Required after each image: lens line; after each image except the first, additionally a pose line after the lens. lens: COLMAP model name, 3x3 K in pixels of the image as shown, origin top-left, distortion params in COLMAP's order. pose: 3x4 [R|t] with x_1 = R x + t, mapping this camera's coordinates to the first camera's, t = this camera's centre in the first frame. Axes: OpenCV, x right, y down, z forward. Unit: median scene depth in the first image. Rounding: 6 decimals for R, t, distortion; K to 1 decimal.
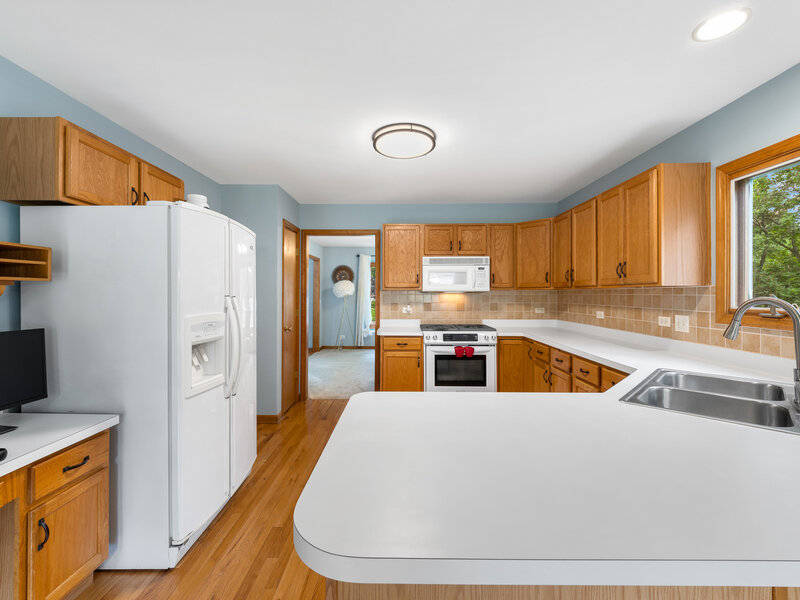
lens RADIAL K [[348.4, 0, 396.7], [0, 348.4, 291.7], [0, 0, 1]] dist [0.011124, -0.005664]
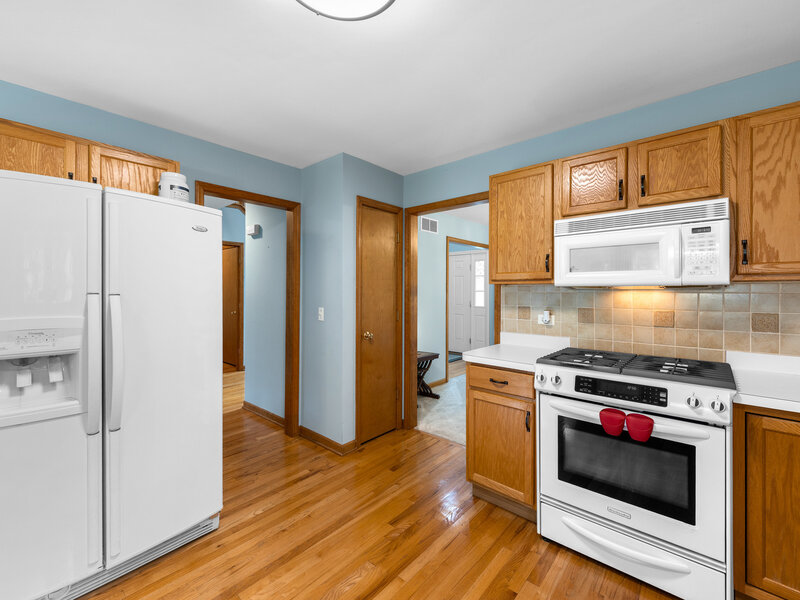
lens RADIAL K [[348.4, 0, 396.4], [0, 348.4, 290.1], [0, 0, 1]] dist [0.011124, -0.005664]
pose [[0.753646, -0.003552, -0.657271, 0.258952], [0.004303, 0.999991, -0.000470, 0.004251], [0.657266, -0.002474, 0.753654, 0.474589]]
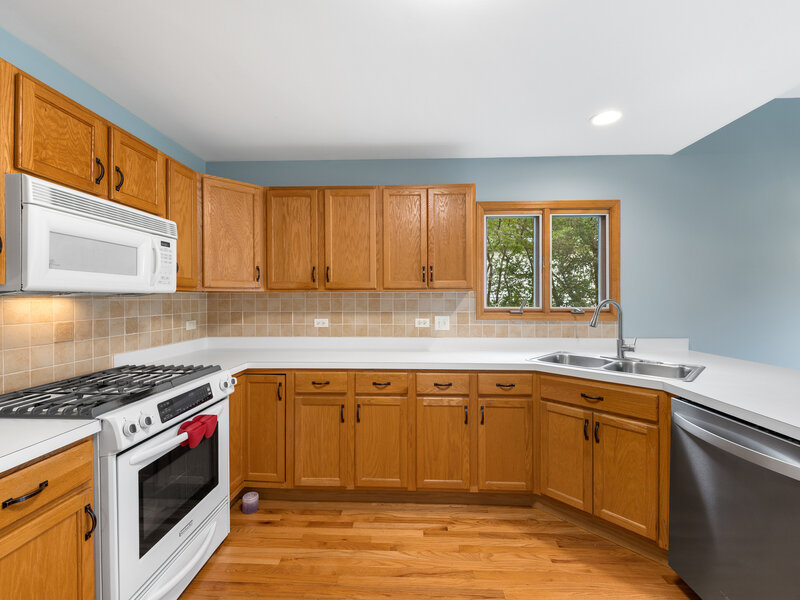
lens RADIAL K [[348.4, 0, 399.4], [0, 348.4, 299.9], [0, 0, 1]] dist [0.011124, -0.005664]
pose [[0.029773, -0.005349, 0.999542, -0.234137], [-0.004114, 0.999977, 0.005474, 0.004396], [-0.999548, -0.004275, 0.029751, 0.717590]]
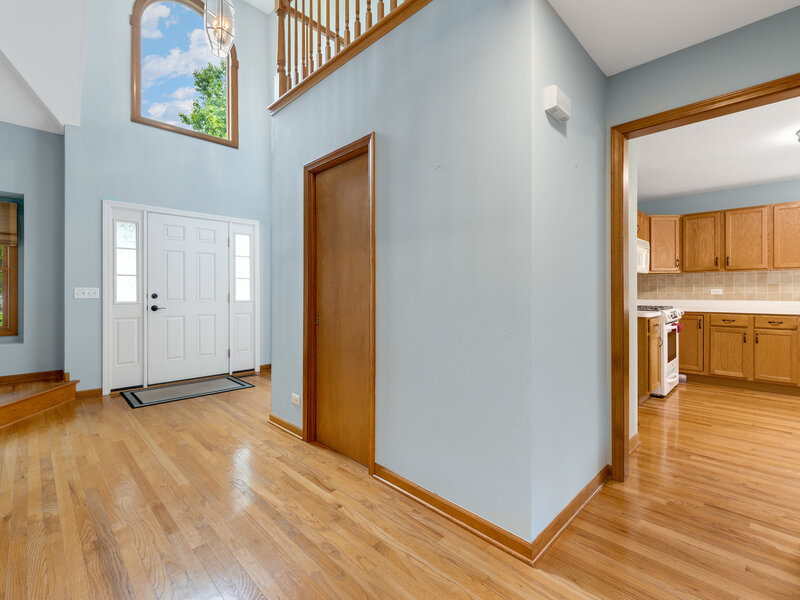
lens RADIAL K [[371.5, 0, 401.4], [0, 371.5, 293.6], [0, 0, 1]] dist [0.000155, -0.000956]
pose [[0.702973, -0.006302, 0.711188, -1.206080], [0.000115, 0.999962, 0.008747, 0.055913], [-0.711216, -0.006067, 0.702947, 0.780880]]
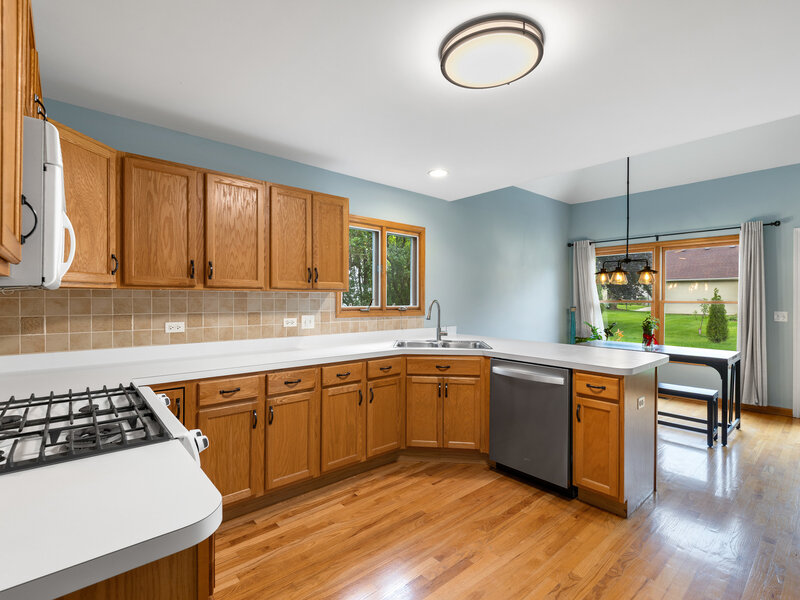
lens RADIAL K [[379.7, 0, 394.3], [0, 379.7, 299.3], [0, 0, 1]] dist [-0.000023, -0.003509]
pose [[-0.655809, -0.005808, 0.754904, -0.256794], [-0.010105, 0.999948, -0.001086, 0.006017], [-0.754859, -0.008340, -0.655834, 1.066755]]
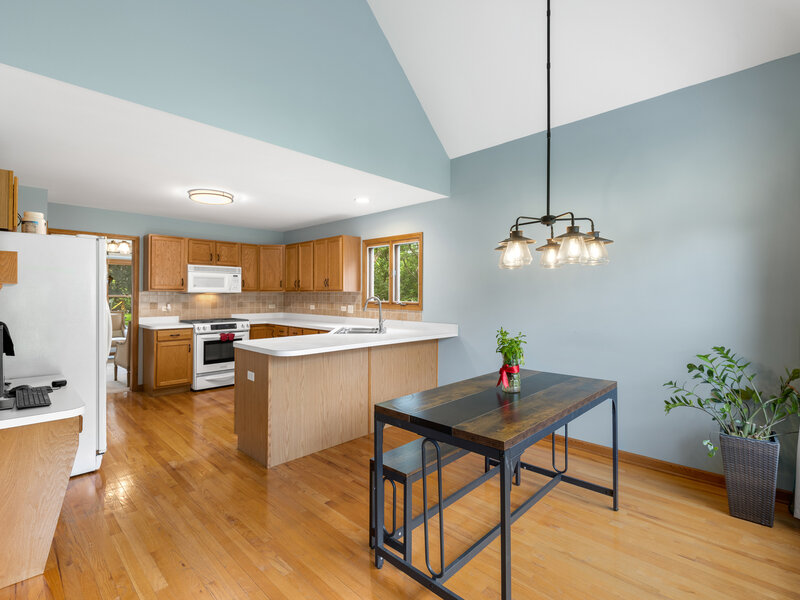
lens RADIAL K [[379.7, 0, 401.4], [0, 379.7, 294.3], [0, 0, 1]] dist [-0.000023, -0.003509]
pose [[0.680232, 0.002381, 0.732993, -0.427302], [-0.007564, 0.999964, 0.003772, -0.006512], [-0.732958, -0.008111, 0.680226, -0.510719]]
